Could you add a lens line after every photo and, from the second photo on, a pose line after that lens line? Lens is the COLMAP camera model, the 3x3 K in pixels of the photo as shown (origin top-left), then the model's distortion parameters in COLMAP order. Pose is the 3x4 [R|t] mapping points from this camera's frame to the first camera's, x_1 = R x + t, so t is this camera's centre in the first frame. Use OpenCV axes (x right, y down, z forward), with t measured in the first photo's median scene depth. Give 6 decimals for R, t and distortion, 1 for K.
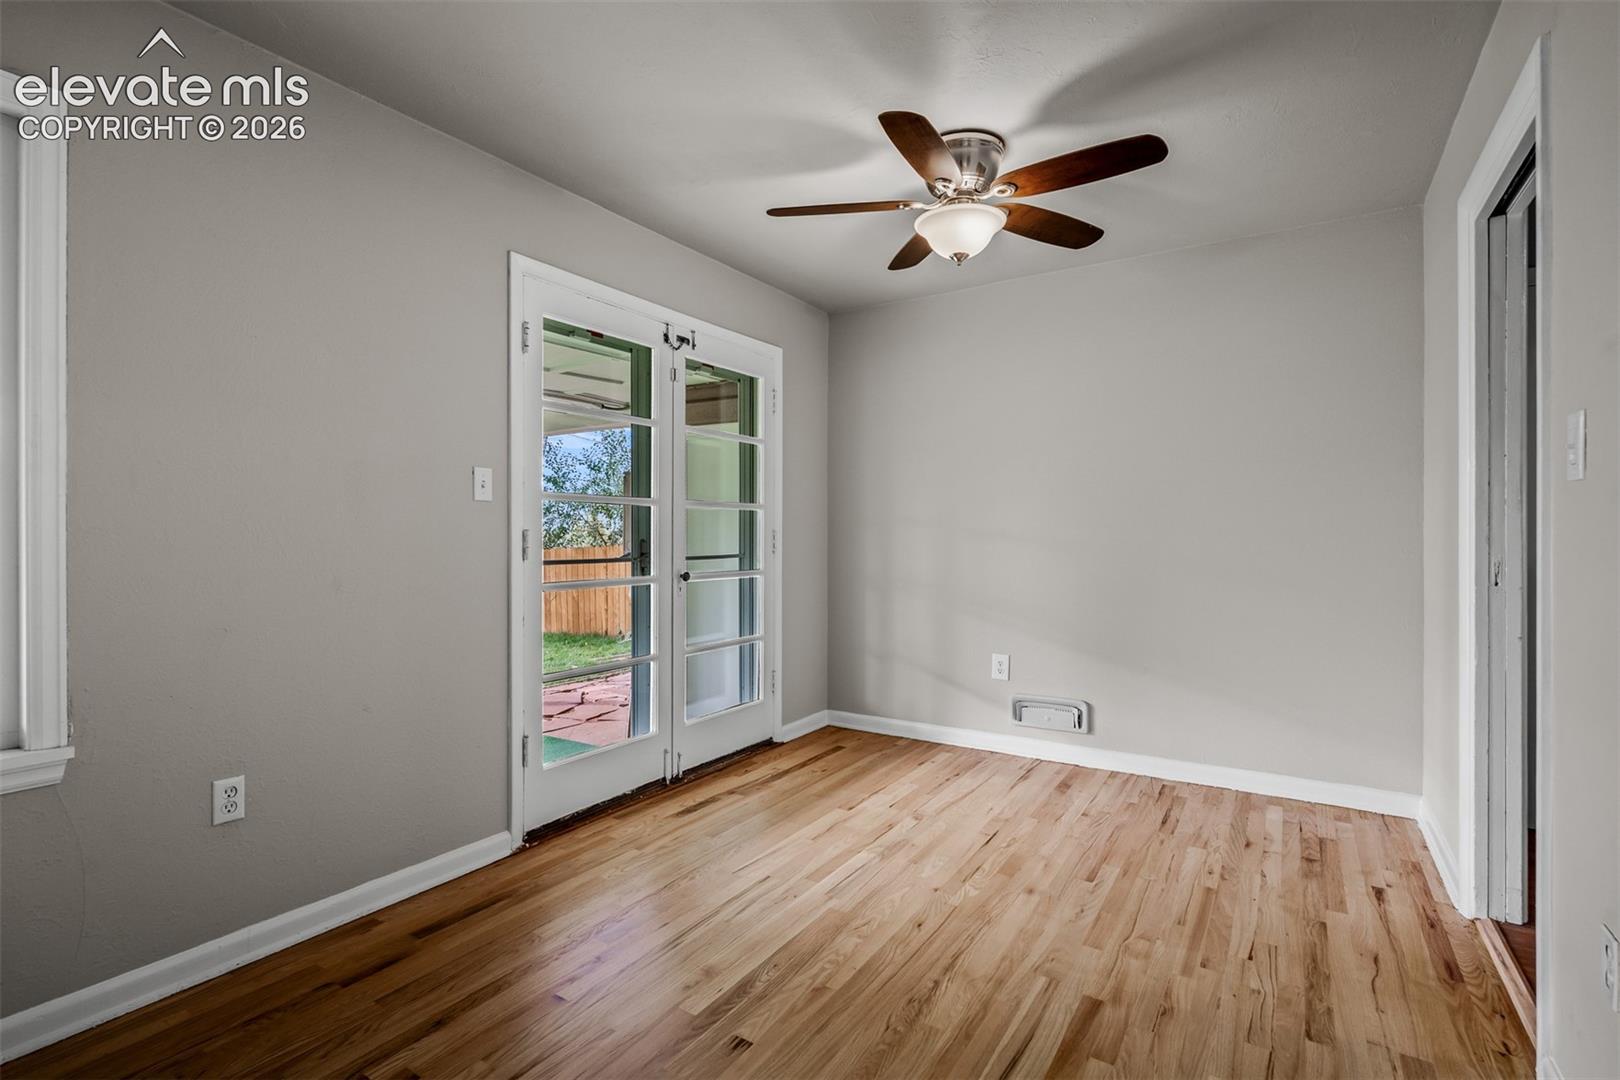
lens RADIAL K [[747.5, 0, 810.0], [0, 747.5, 540.0], [0, 0, 1]] dist [-0.002261, -0.000254]
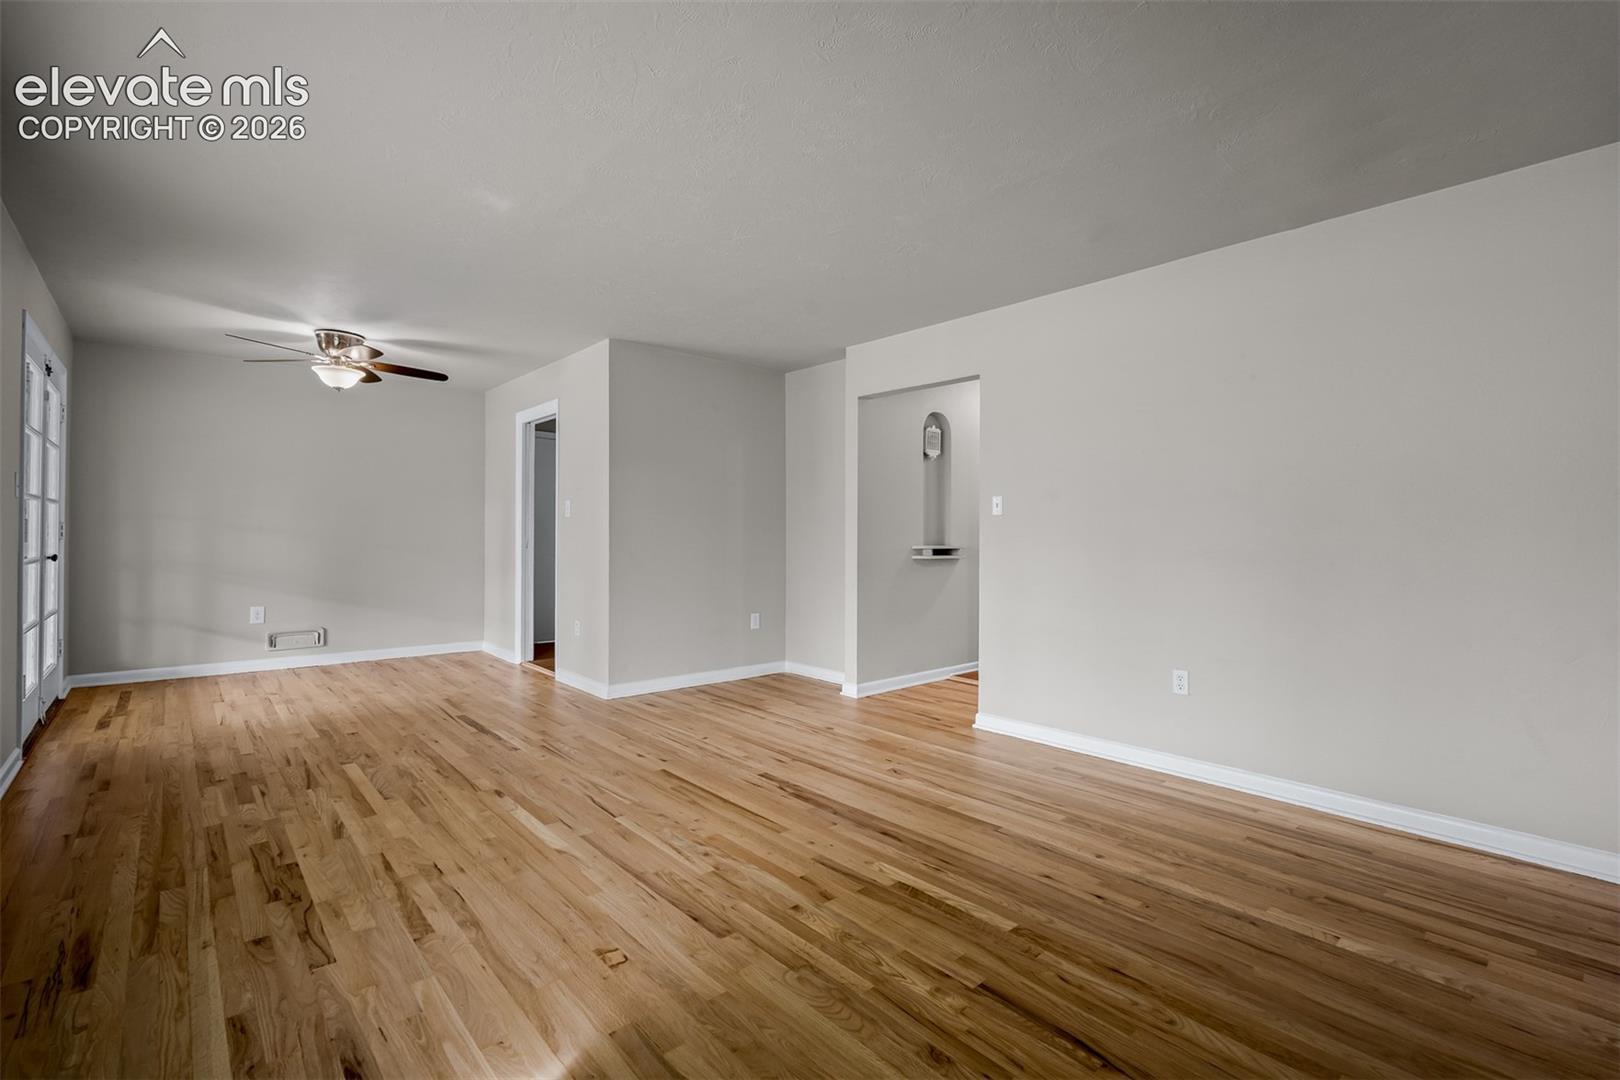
lens RADIAL K [[722.0, 0, 810.0], [0, 722.0, 540.0], [0, 0, 1]] dist [-0.001987, -0.000681]
pose [[0.265752, -0.002154, 0.964039, -0.962742], [-0.003048, 0.999991, 0.003074, 0.011190], [-0.964036, -0.003756, 0.265743, -0.524214]]
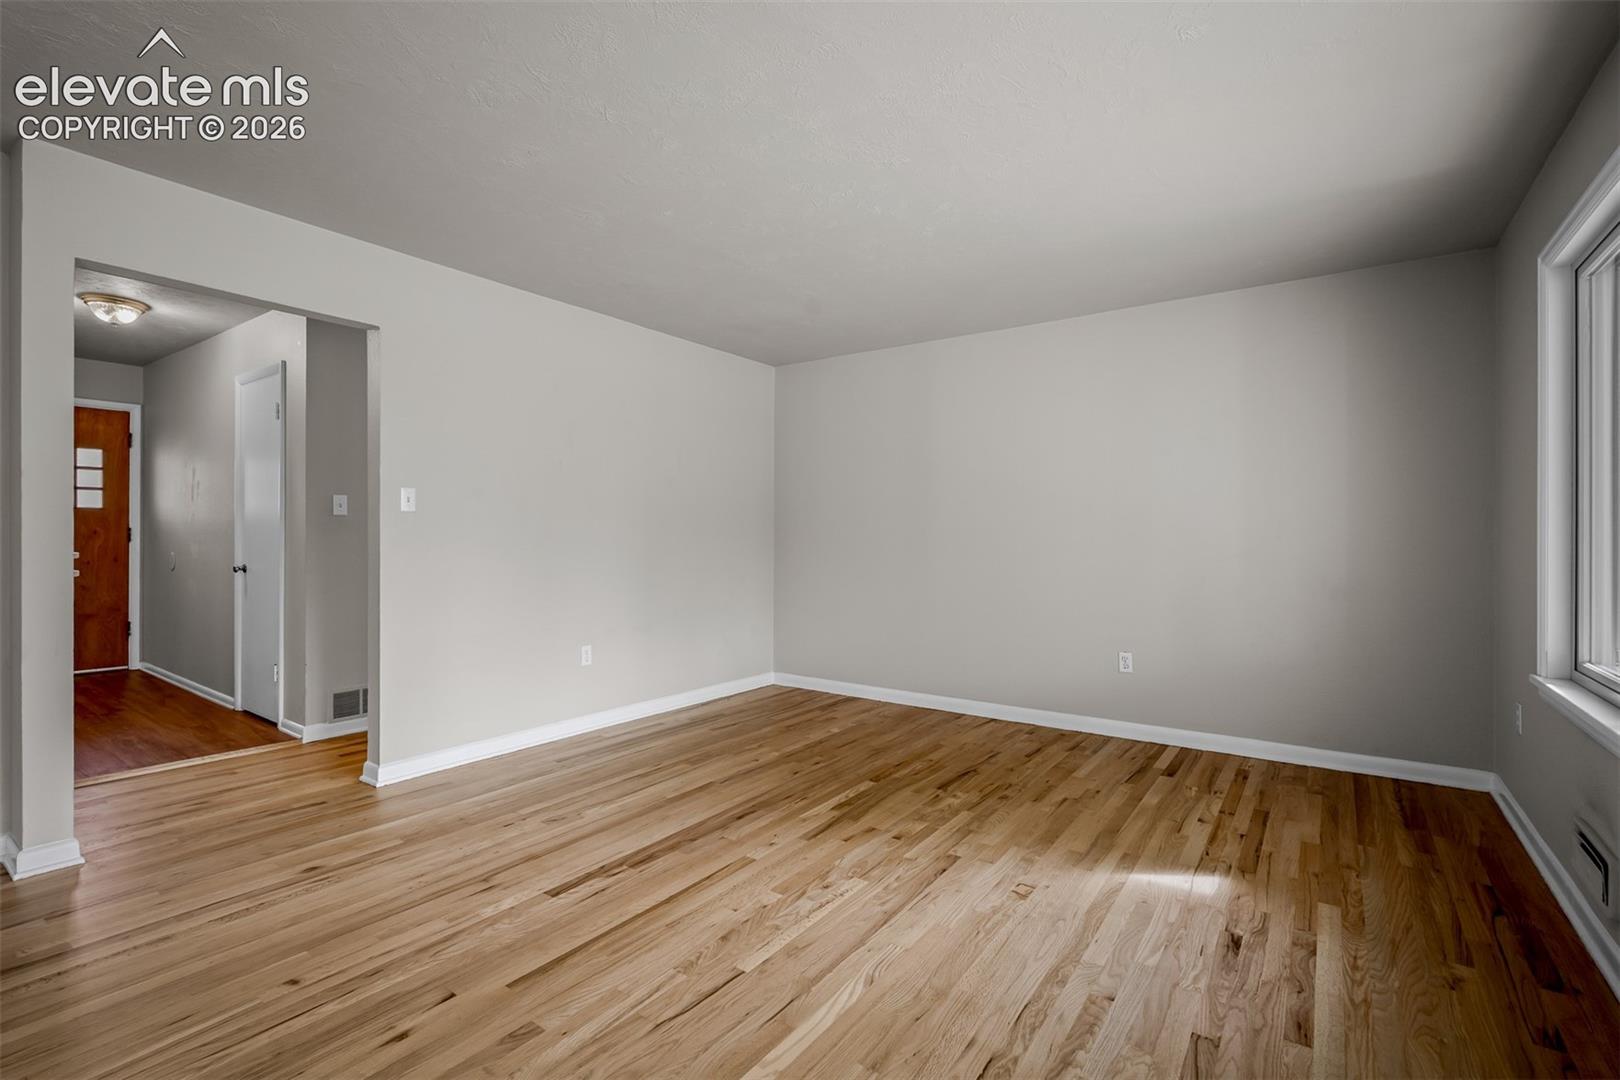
lens RADIAL K [[722.0, 0, 810.0], [0, 722.0, 540.0], [0, 0, 1]] dist [-0.001987, -0.000681]
pose [[-0.998758, -0.008160, 0.049147, -0.302415], [-0.007553, 0.999893, 0.012520, -0.005356], [-0.049244, 0.012134, -0.998713, 0.451597]]
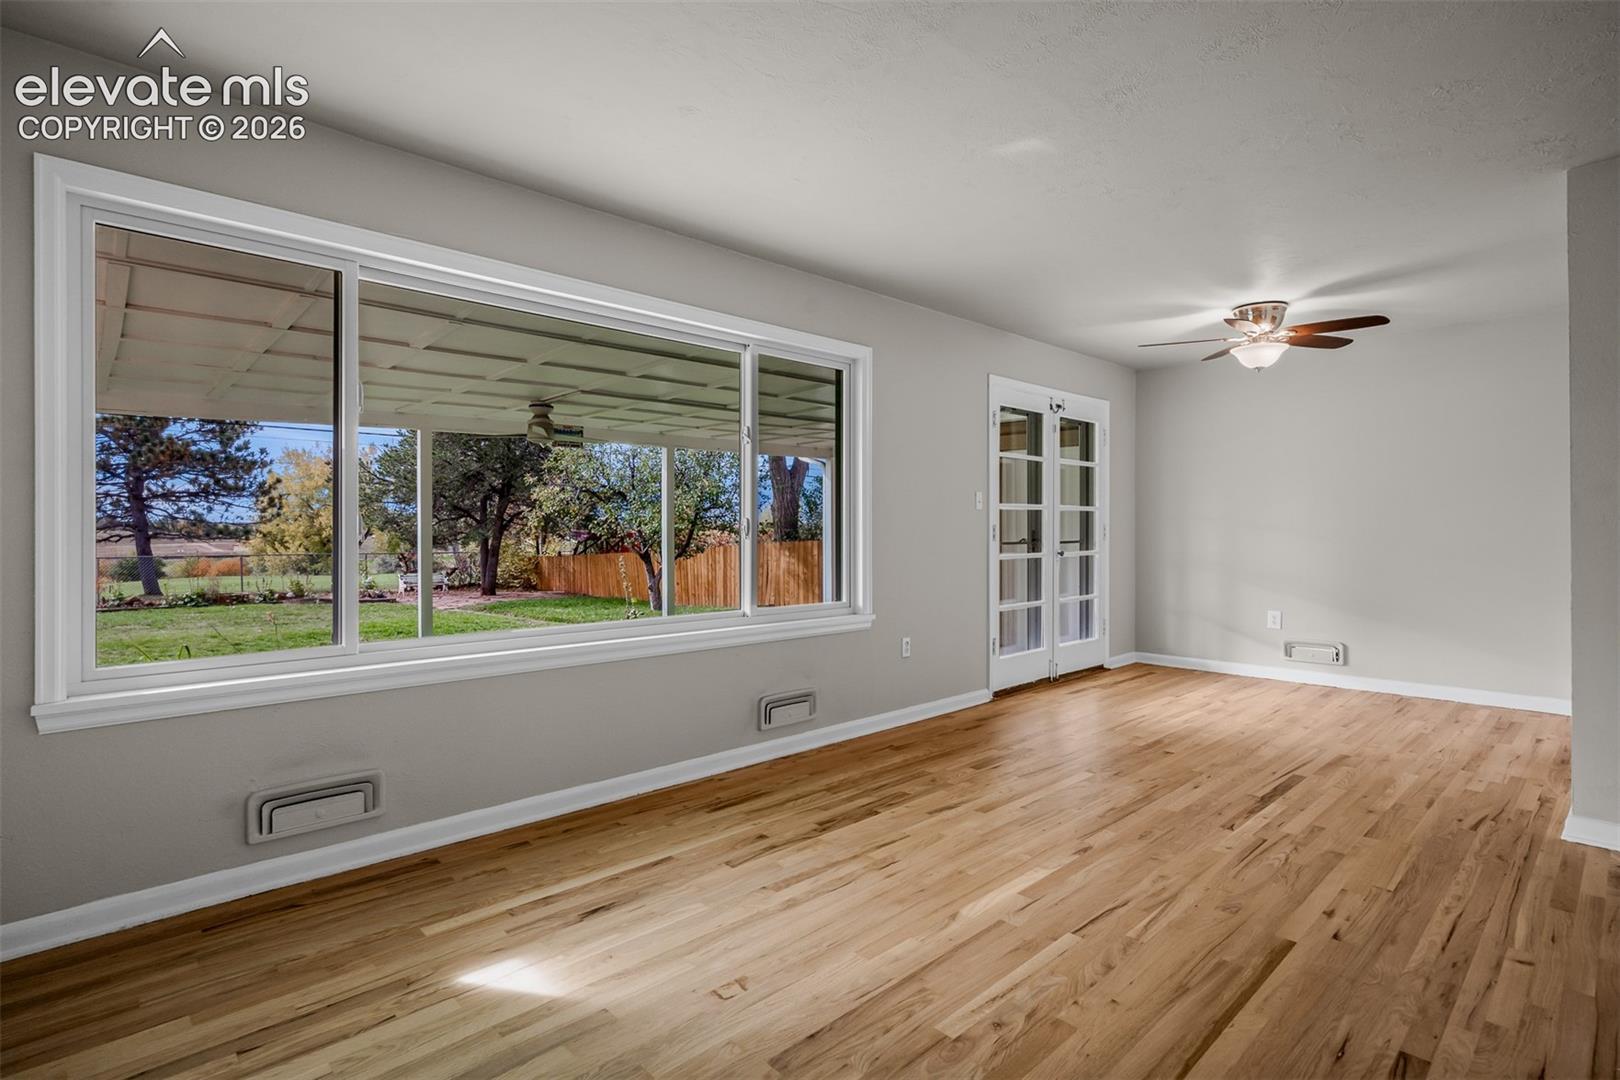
lens RADIAL K [[801.0, 0, 806.2], [0, 801.0, 530.5], [0, 0, 1]] dist [-0.001732, 0.000334]
pose [[0.971781, -0.001053, -0.235883, -0.284143], [0.000479, 0.999997, -0.002492, 0.003153], [0.235885, 0.002309, 0.971778, -0.781192]]
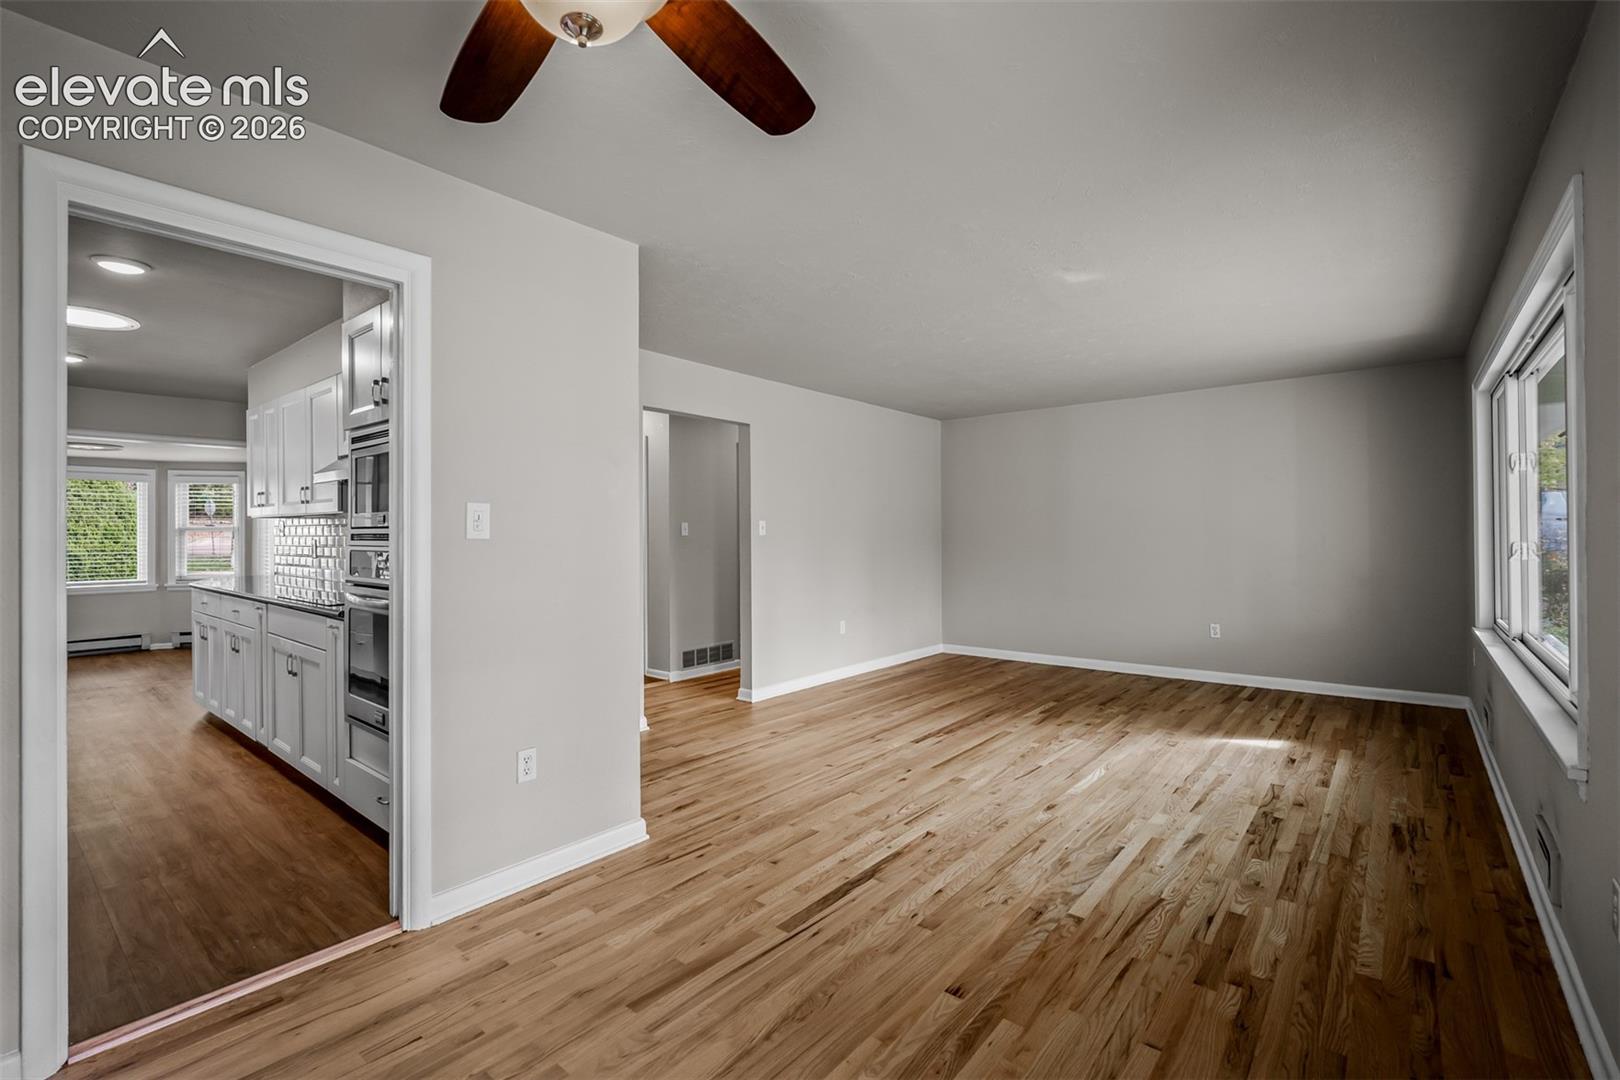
lens RADIAL K [[710.8, 0, 808.4], [0, 710.8, 531.3], [0, 0, 1]] dist [-0.003102, -0.000052]
pose [[-0.992677, 0.003854, 0.120736, 0.000884], [0.004171, 0.999988, 0.002375, -0.040321], [-0.120725, 0.002861, -0.992682, 1.057534]]
